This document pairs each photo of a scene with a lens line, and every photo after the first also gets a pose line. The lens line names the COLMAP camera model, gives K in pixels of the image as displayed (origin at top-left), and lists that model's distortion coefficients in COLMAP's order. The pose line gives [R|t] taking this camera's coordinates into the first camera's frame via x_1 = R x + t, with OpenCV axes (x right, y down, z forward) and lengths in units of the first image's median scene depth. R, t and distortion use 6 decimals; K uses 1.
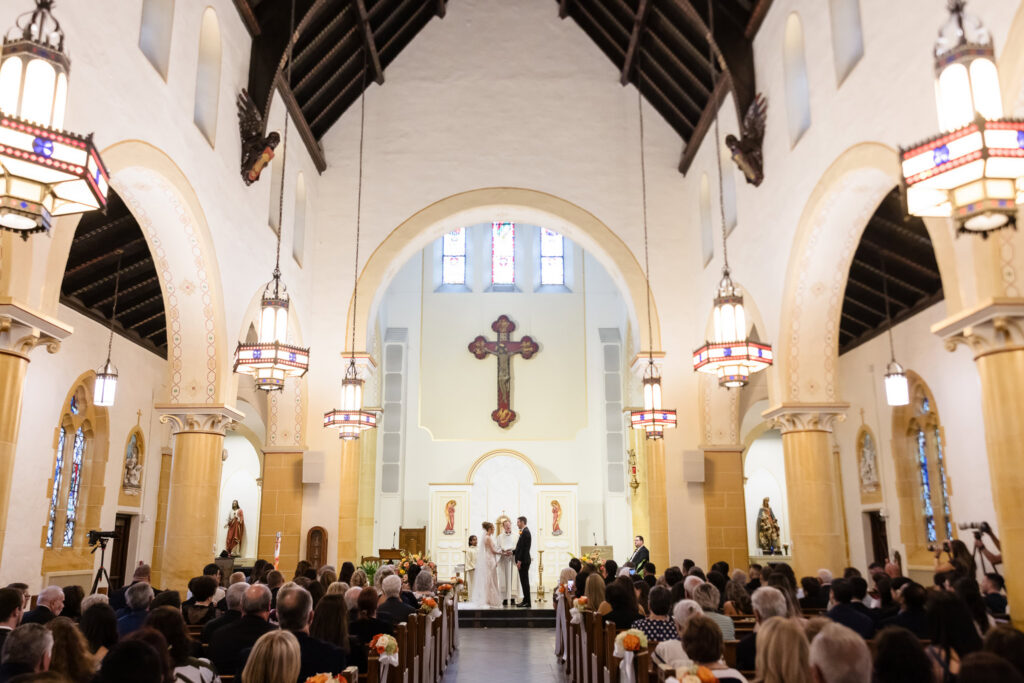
lens RADIAL K [[713.2, 0, 512.0], [0, 713.2, 341.5], [0, 0, 1]] dist [0.081374, -0.000532]
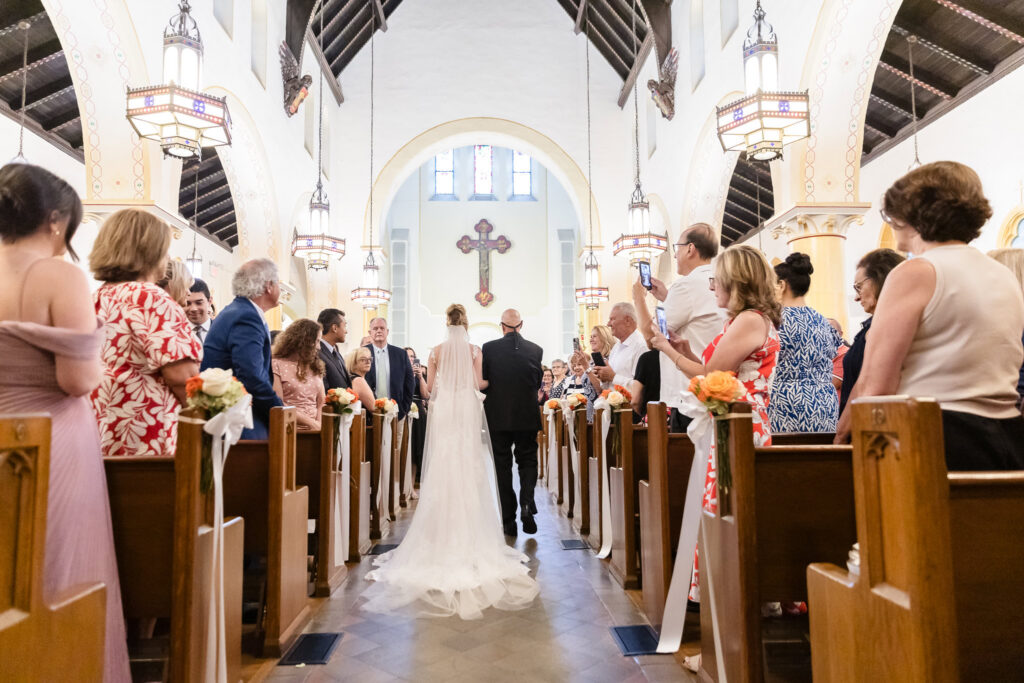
lens RADIAL K [[713.2, 0, 512.0], [0, 713.2, 341.5], [0, 0, 1]] dist [0.081374, -0.000532]
pose [[0.999858, -0.001593, 0.016784, 0.020460], [-0.000422, 0.992847, 0.119395, 0.033884], [-0.016854, -0.119385, 0.992705, -0.365841]]
